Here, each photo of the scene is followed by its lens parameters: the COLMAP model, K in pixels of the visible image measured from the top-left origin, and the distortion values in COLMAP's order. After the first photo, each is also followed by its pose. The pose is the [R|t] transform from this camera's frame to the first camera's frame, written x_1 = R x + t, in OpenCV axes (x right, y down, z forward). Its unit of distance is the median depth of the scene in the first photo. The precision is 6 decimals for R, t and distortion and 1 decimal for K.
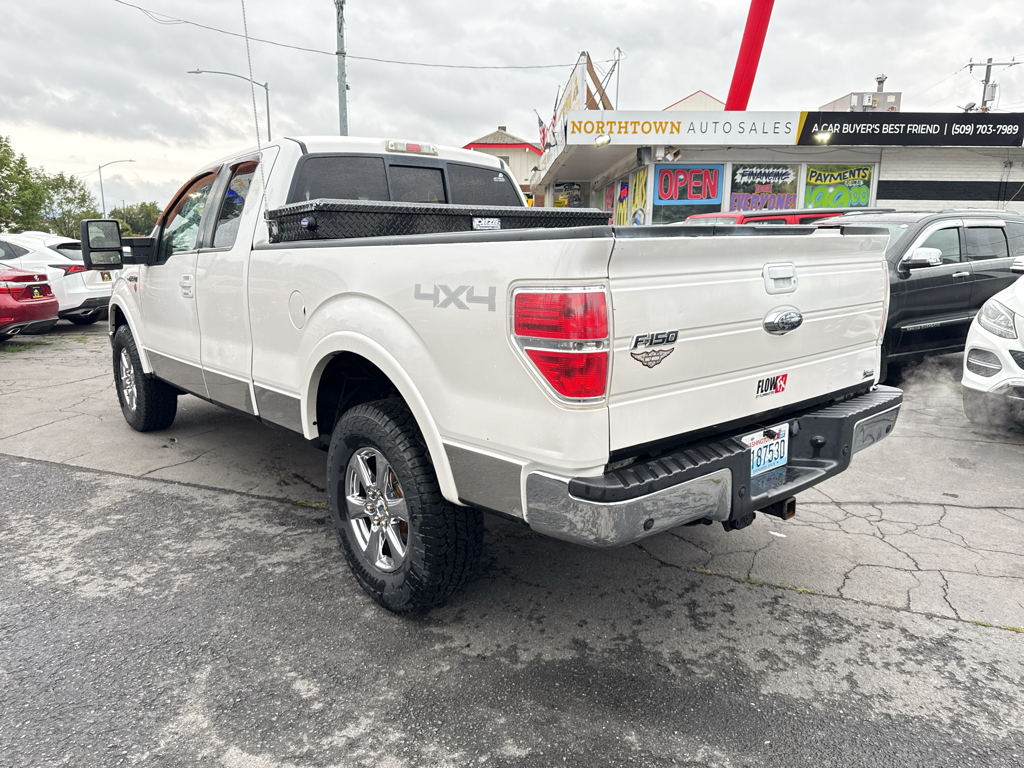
lens RADIAL K [[726.7, 0, 512.0], [0, 726.7, 384.0], [0, 0, 1]] dist [0.026115, -0.039166]
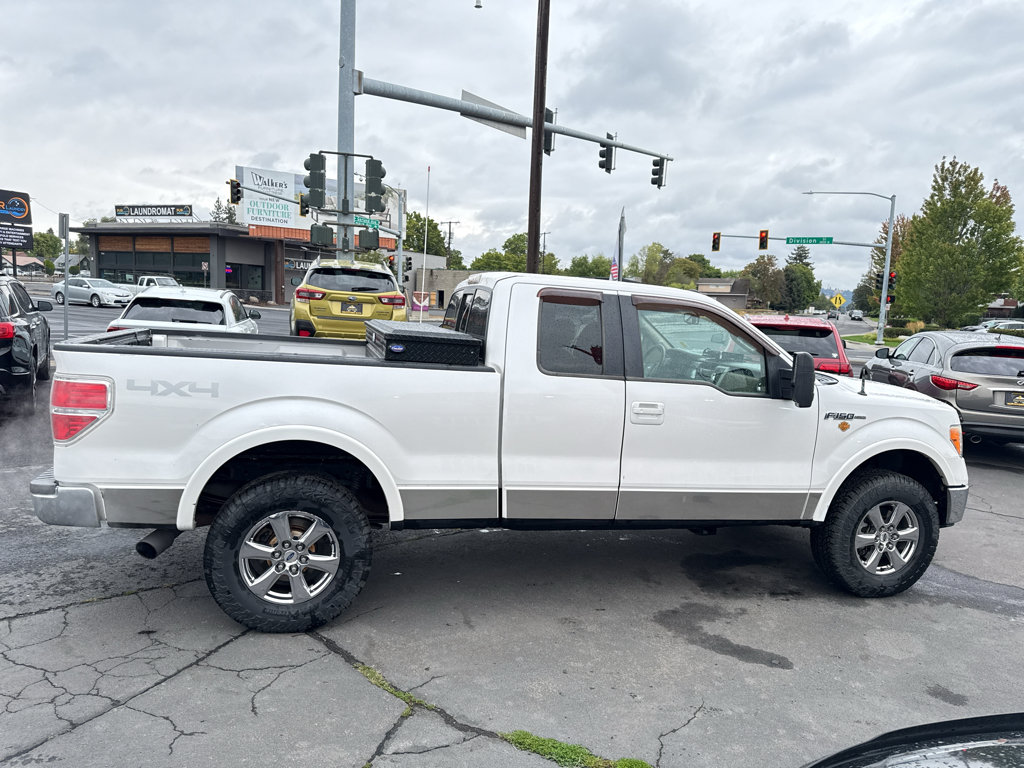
lens RADIAL K [[719.9, 0, 507.3], [0, 719.9, 384.4], [0, 0, 1]] dist [0.059298, -0.077736]
pose [[-0.439611, 0.084082, -0.894244, 0.901615], [-0.220862, 0.954920, 0.198363, -0.393575], [0.870610, 0.284707, -0.401223, 1.532729]]
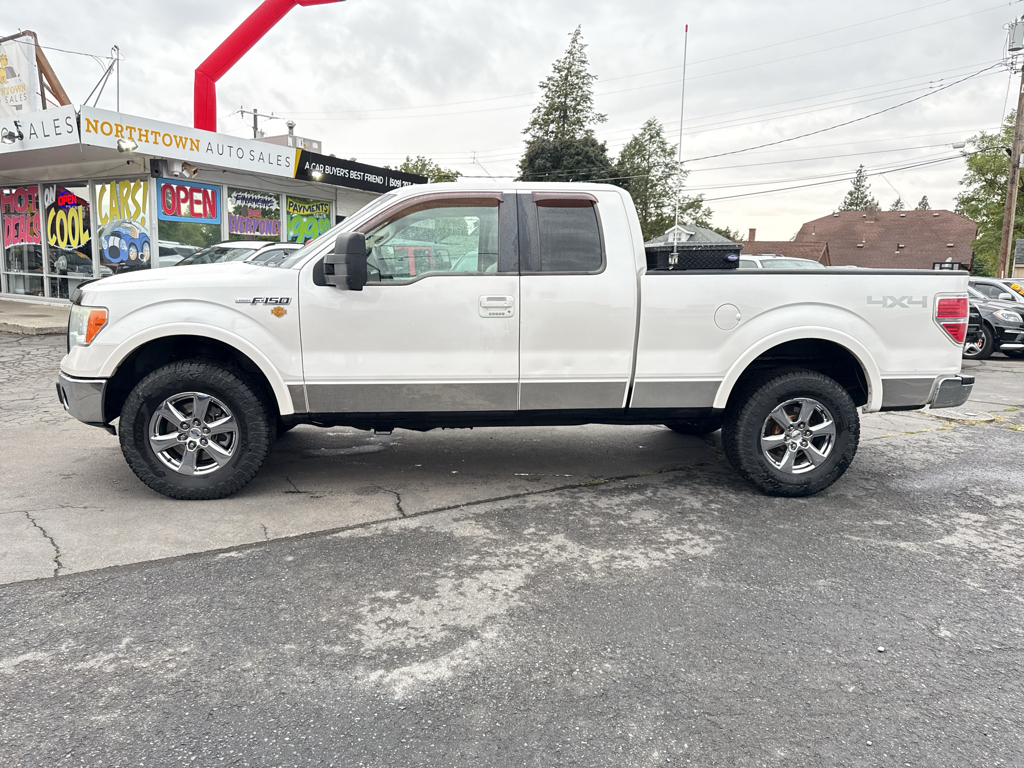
lens RADIAL K [[718.6, 0, 505.0], [0, 718.6, 382.2], [0, 0, 1]] dist [0.062731, -0.075960]
pose [[0.565748, -0.106536, 0.817667, -1.299265], [0.128331, 0.990912, 0.040316, -0.066310], [-0.814531, 0.082123, 0.574278, 0.410460]]
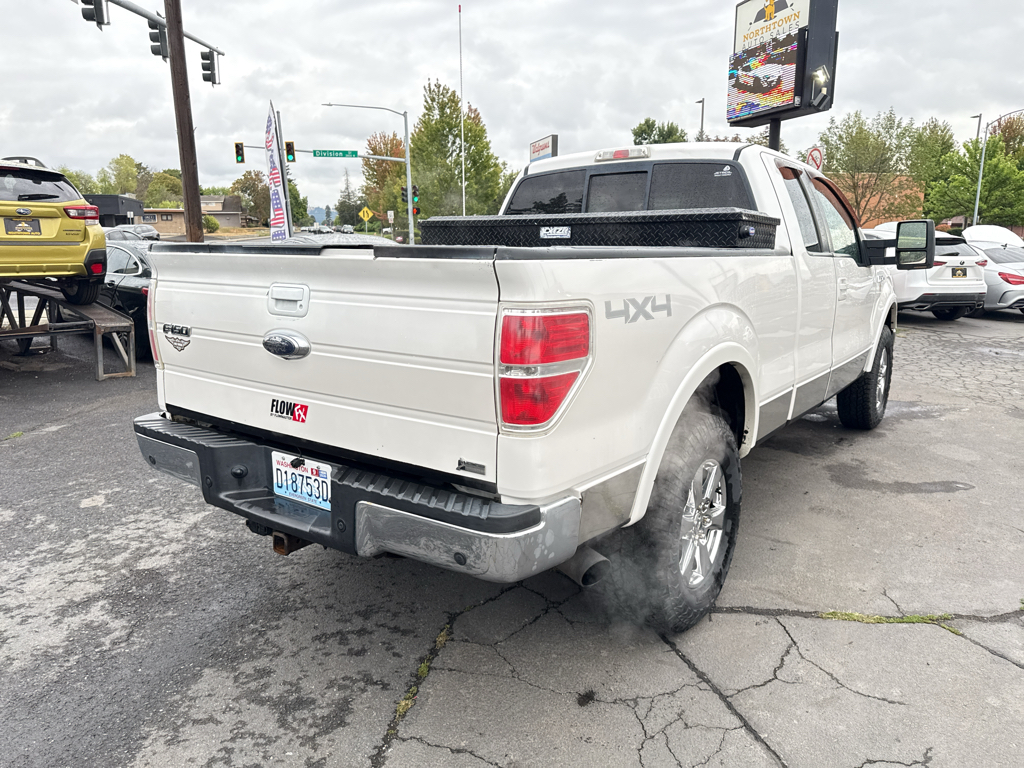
lens RADIAL K [[727.2, 0, 513.6], [0, 727.2, 376.3], [0, 0, 1]] dist [0.023682, -0.030705]
pose [[0.232760, 0.190418, -0.953711, 0.807715], [-0.187953, 0.970965, 0.147991, -0.144966], [0.954199, 0.144806, 0.261791, 0.623774]]
